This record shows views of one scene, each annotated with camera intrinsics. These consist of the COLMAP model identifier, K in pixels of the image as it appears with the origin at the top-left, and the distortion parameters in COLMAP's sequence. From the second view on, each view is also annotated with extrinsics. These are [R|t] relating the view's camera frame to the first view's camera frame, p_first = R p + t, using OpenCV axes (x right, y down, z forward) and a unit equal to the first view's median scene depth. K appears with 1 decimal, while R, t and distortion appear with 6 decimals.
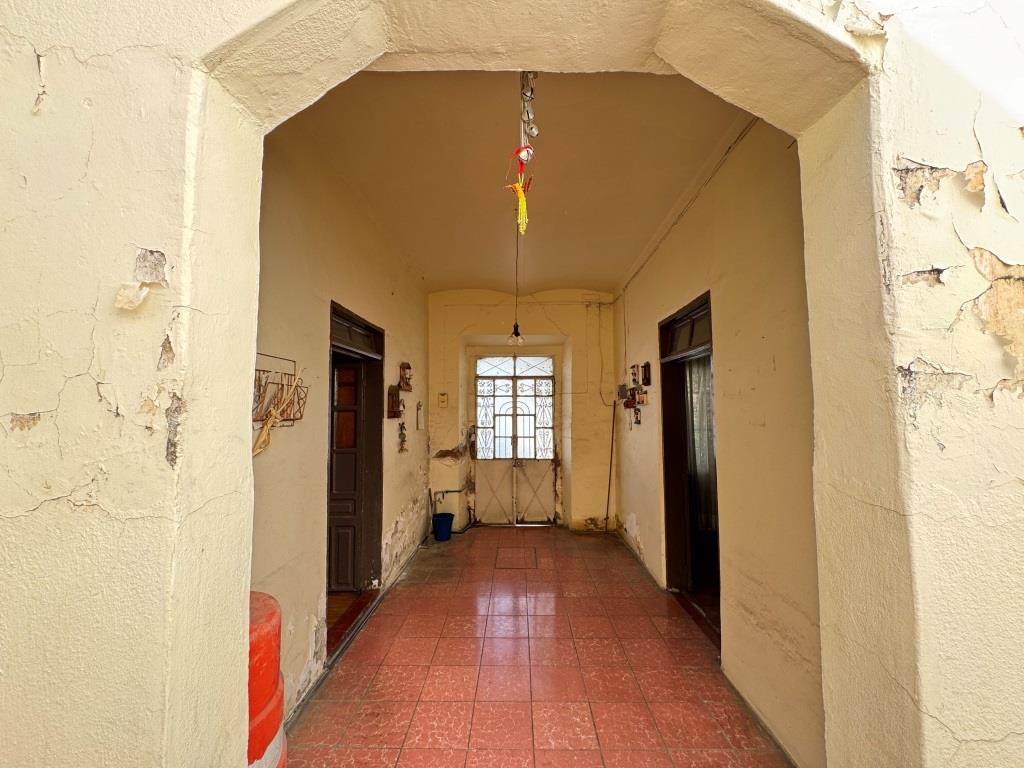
lens RADIAL K [[404.6, 0, 513.0], [0, 404.6, 384.1], [0, 0, 1]] dist [-0.001466, 0.000009]
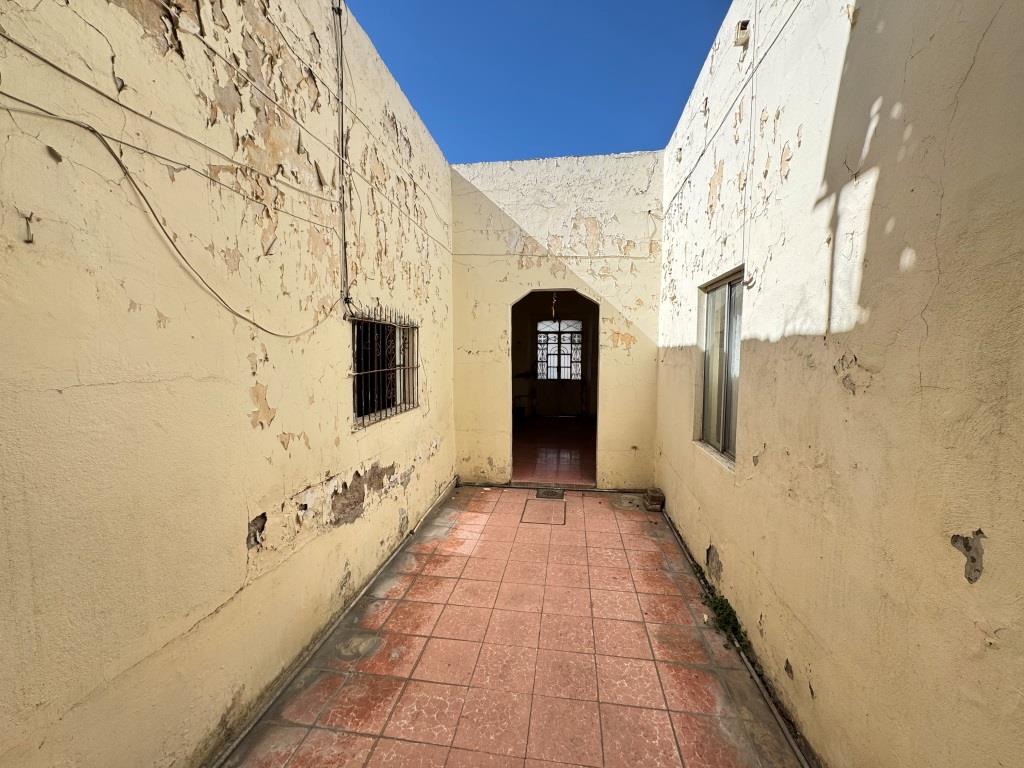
lens RADIAL K [[404.6, 0, 510.5], [0, 404.6, 379.2], [0, 0, 1]] dist [-0.001466, 0.000009]
pose [[0.990872, 0.015599, -0.133897, 0.044424], [0.001775, 0.991686, 0.128667, -0.059468], [0.134791, -0.127730, 0.982607, -1.067914]]
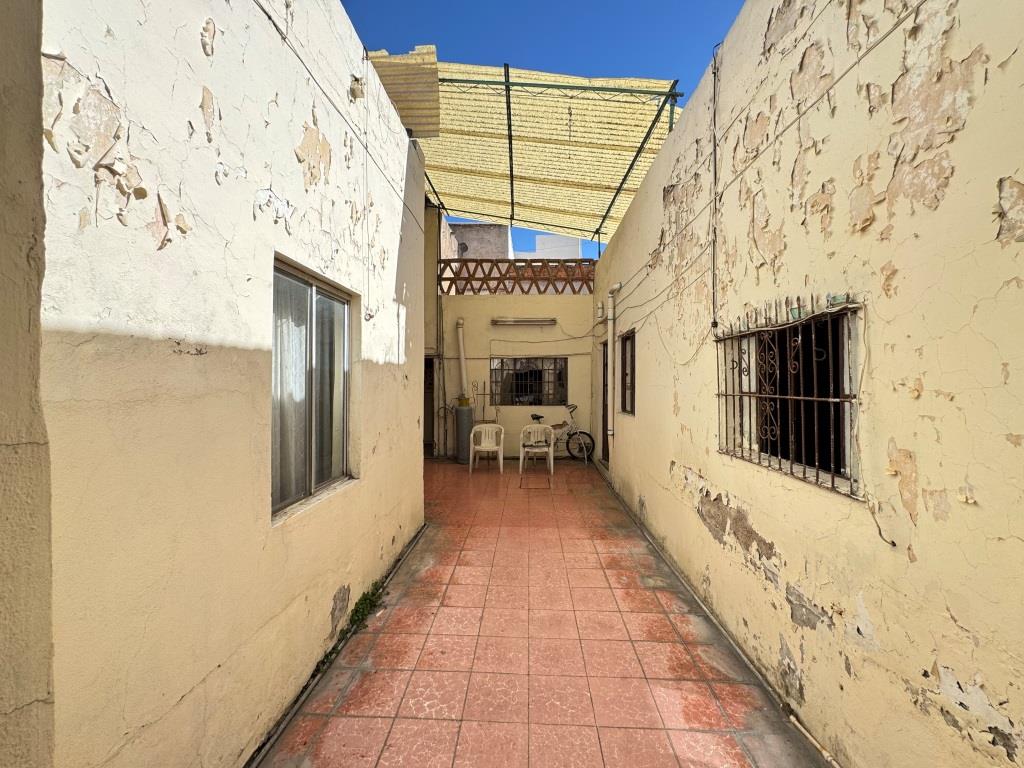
lens RADIAL K [[404.6, 0, 514.1], [0, 404.6, 380.2], [0, 0, 1]] dist [-0.001466, 0.000009]
pose [[-0.999735, -0.000683, 0.022993, -0.032611], [-0.002166, 0.997914, -0.064524, 0.304885], [-0.022901, -0.064556, -0.997651, 3.788279]]
